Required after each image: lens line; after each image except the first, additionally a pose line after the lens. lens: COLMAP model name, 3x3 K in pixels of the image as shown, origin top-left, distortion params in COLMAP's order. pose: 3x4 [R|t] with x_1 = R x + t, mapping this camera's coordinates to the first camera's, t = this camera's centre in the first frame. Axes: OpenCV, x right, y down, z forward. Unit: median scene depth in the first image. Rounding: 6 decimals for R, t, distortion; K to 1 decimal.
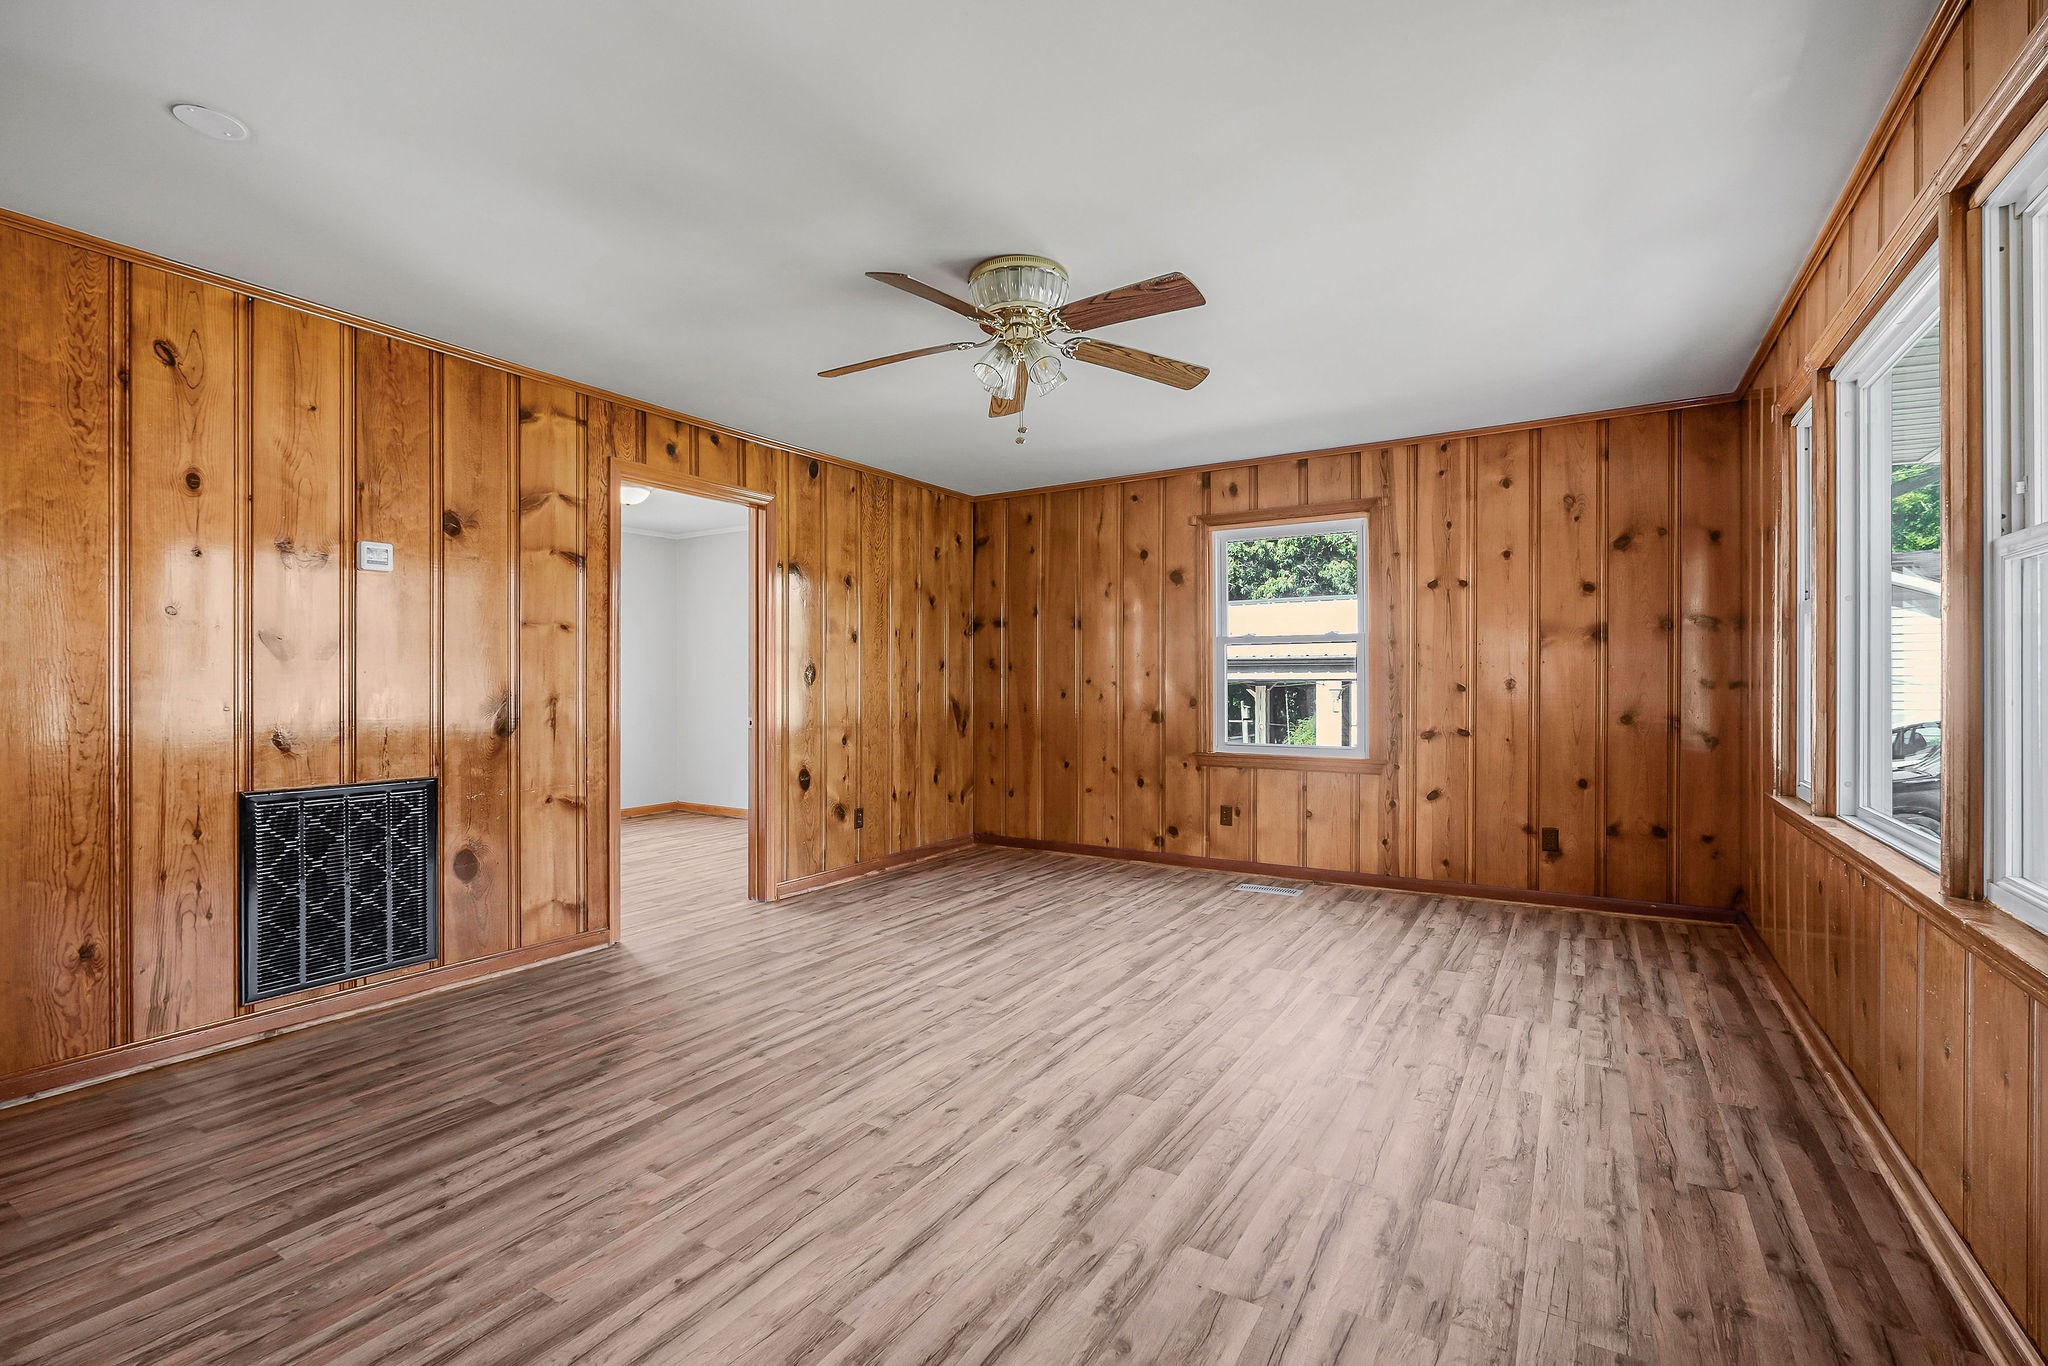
lens RADIAL K [[1020.7, 0, 1019.2], [0, 1020.7, 679.2], [0, 0, 1]] dist [-0.003777, -0.000353]
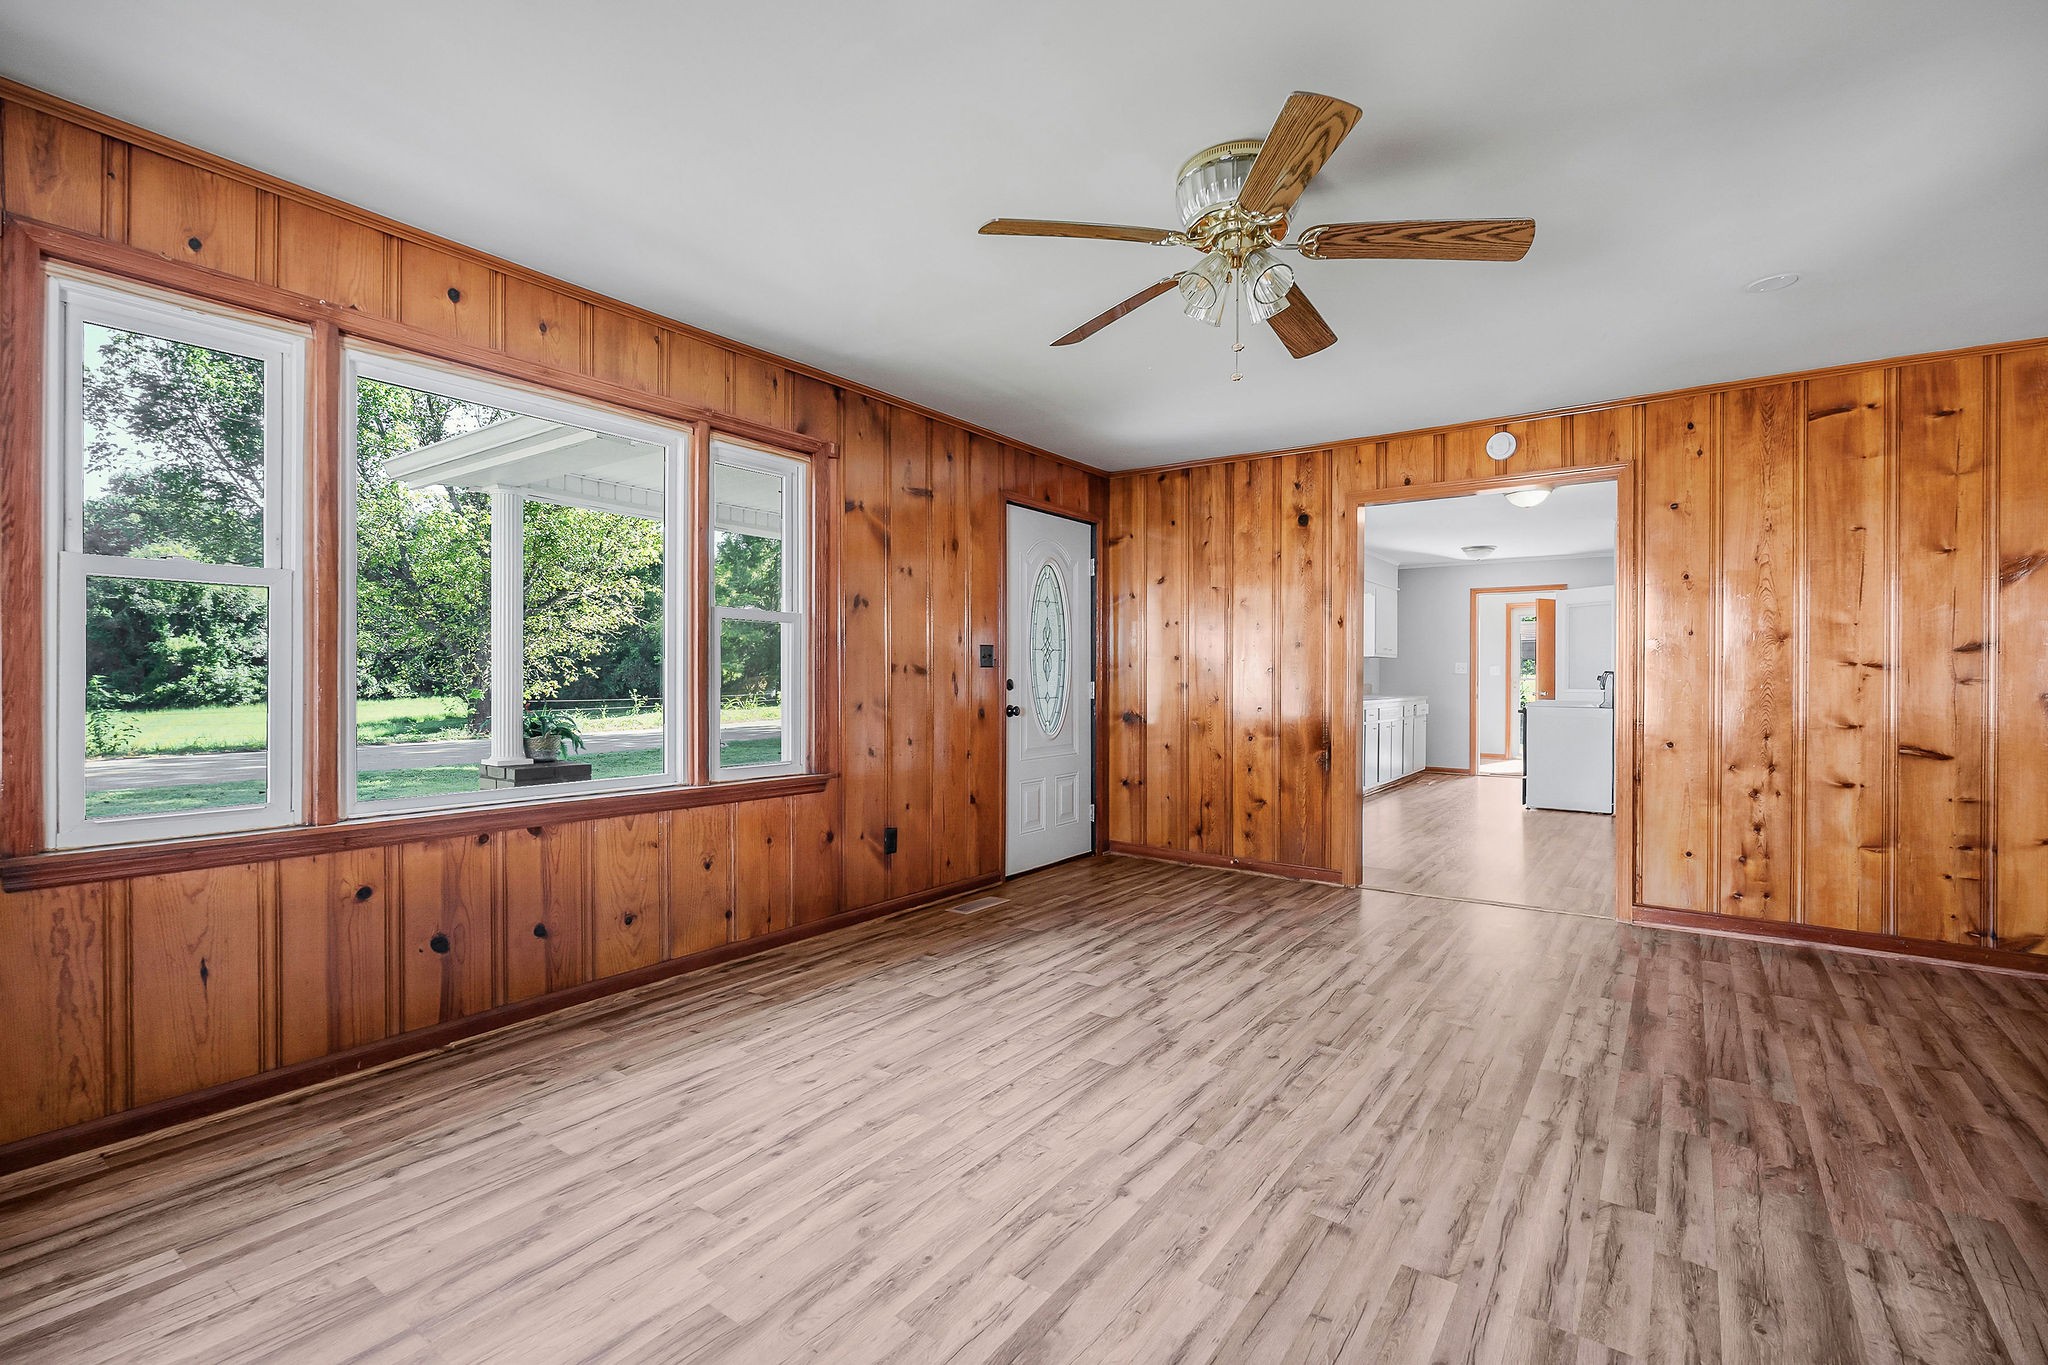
lens RADIAL K [[1020.7, 0, 1019.2], [0, 1020.7, 678.7], [0, 0, 1]] dist [-0.003777, -0.000353]
pose [[-0.997971, -0.001182, 0.063662, 0.131168], [-0.001283, 0.999998, -0.001549, 0.006457], [-0.063660, -0.001628, -0.997970, 1.964427]]
